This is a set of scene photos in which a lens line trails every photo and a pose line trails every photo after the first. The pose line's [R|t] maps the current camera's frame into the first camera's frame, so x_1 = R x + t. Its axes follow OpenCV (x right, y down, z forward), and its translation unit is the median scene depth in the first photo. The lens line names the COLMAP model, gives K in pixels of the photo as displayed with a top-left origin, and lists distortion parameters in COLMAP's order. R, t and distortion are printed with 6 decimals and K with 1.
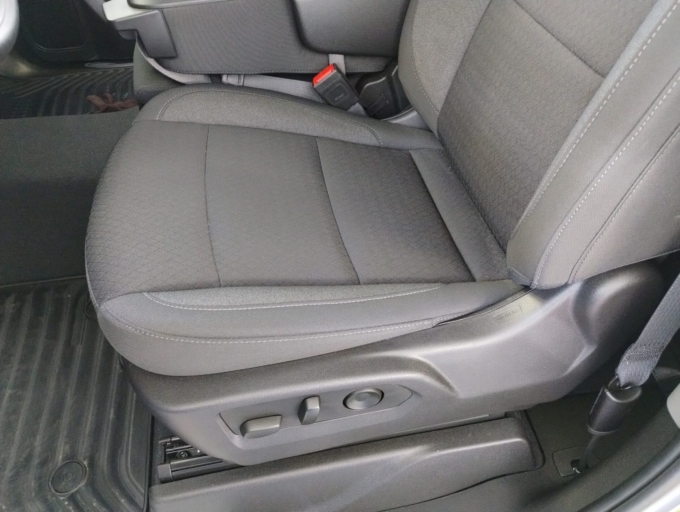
lens RADIAL K [[560.2, 0, 340.0], [0, 560.2, 256.0], [0, 0, 1]] dist [0.025745, -0.002614]
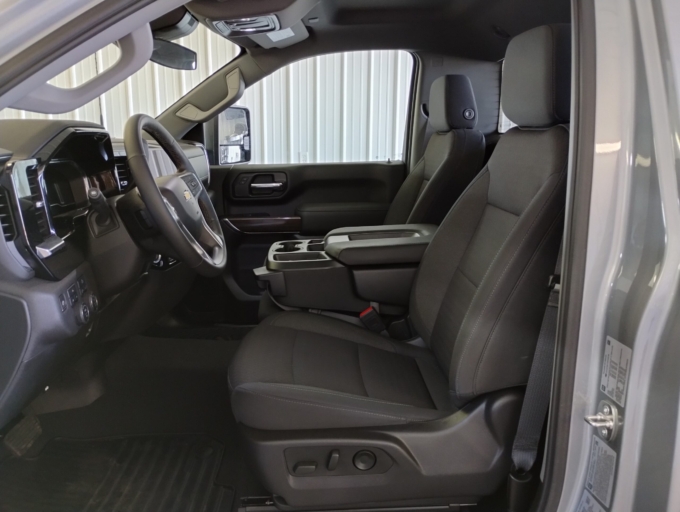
lens RADIAL K [[560.2, 0, 340.0], [0, 560.2, 256.0], [0, 0, 1]] dist [0.025745, -0.002614]
pose [[0.989151, 0.045477, -0.139686, 0.128304], [-0.111401, 0.852057, -0.511458, 0.434544], [0.095761, 0.521470, 0.847879, -0.580849]]
